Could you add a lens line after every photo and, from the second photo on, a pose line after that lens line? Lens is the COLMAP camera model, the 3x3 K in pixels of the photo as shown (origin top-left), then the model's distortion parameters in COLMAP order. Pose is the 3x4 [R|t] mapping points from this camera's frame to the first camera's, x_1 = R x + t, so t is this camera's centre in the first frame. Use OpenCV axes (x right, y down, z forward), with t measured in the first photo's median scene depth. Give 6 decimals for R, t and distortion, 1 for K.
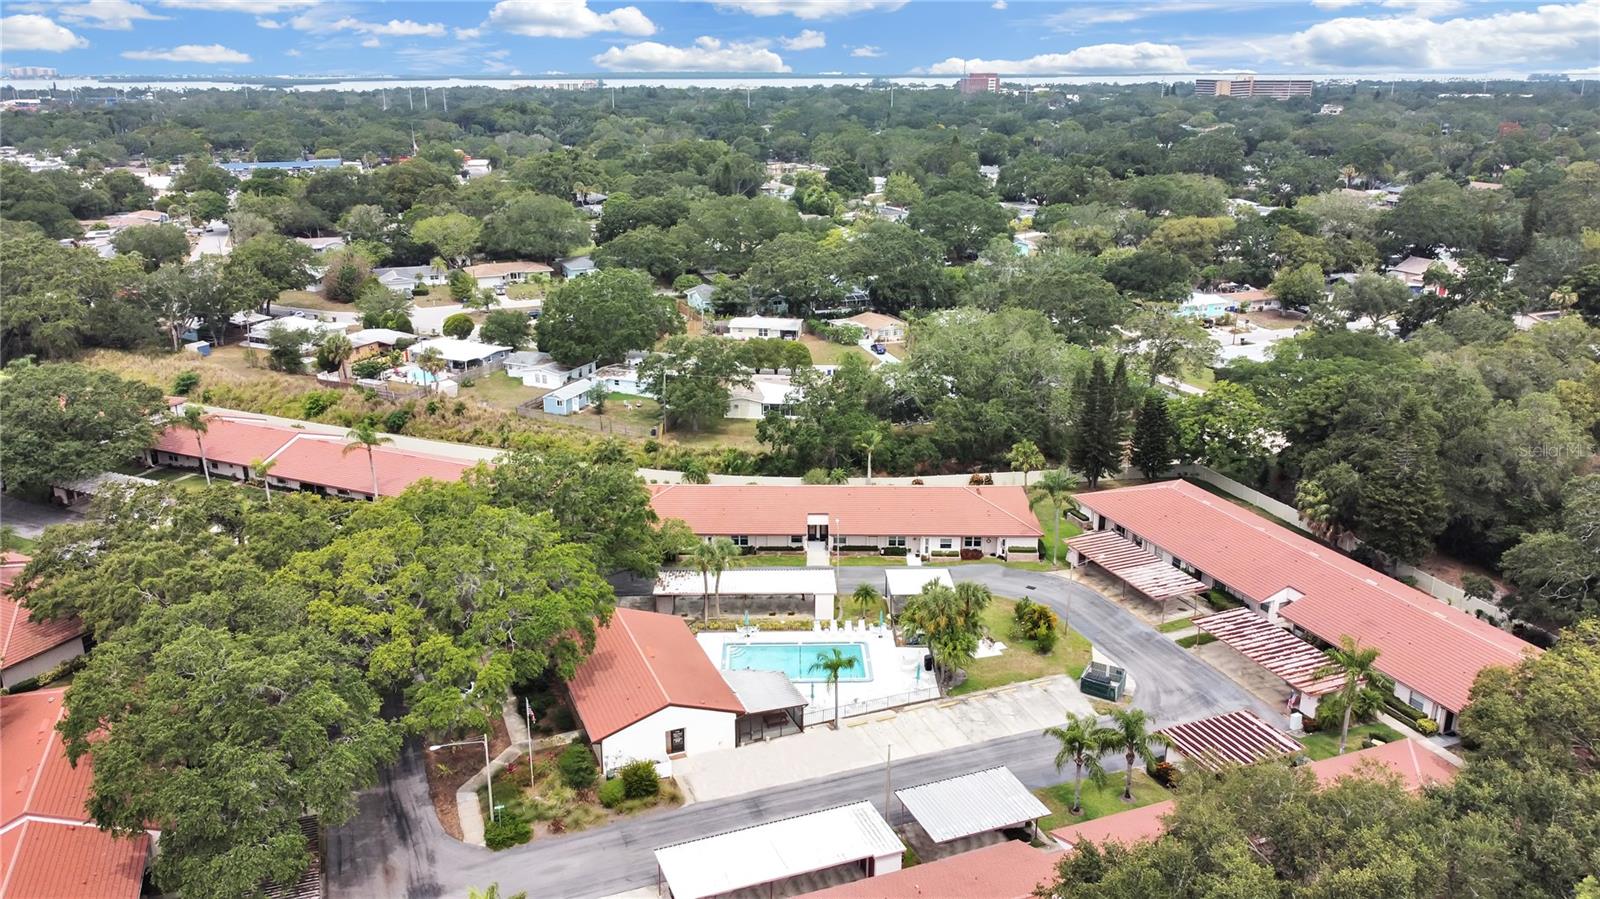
lens RADIAL K [[1185.0, 0, 799.7], [0, 1185.0, 501.5], [0, 0, 1]] dist [0.003053, -0.013789]
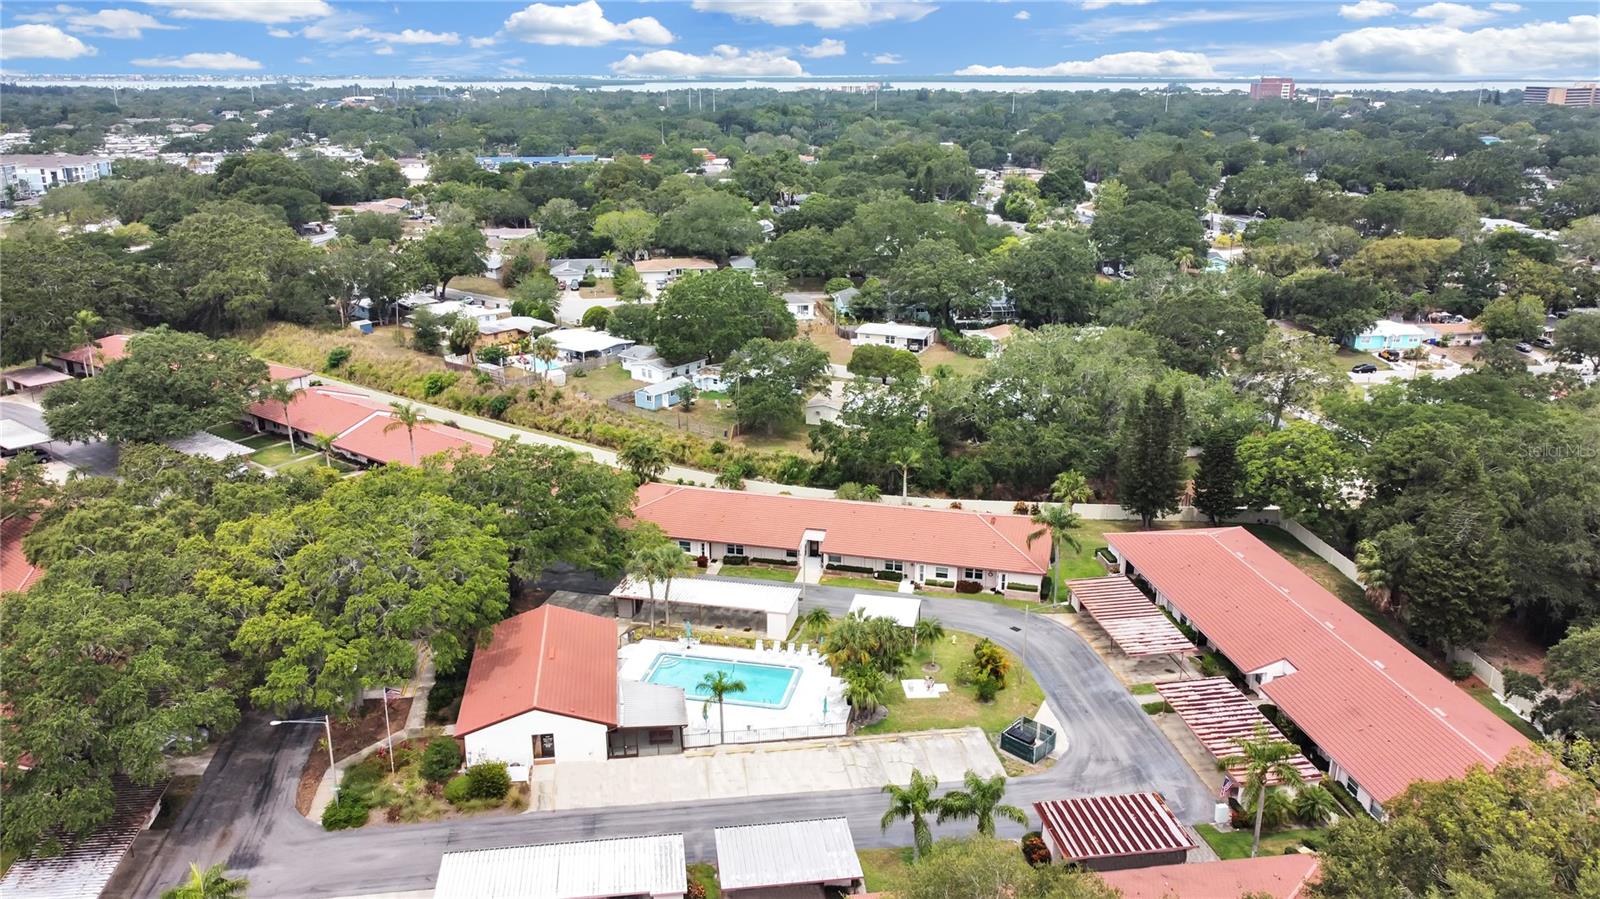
lens RADIAL K [[1201.0, 0, 800.0], [0, 1201.0, 449.5], [0, 0, 1]] dist [-0.000897, 0.010336]
pose [[0.973188, 0.073421, -0.217980, 0.187054], [-0.083234, 0.995873, -0.036170, -0.015952], [0.214425, 0.053344, 0.975283, 0.033135]]
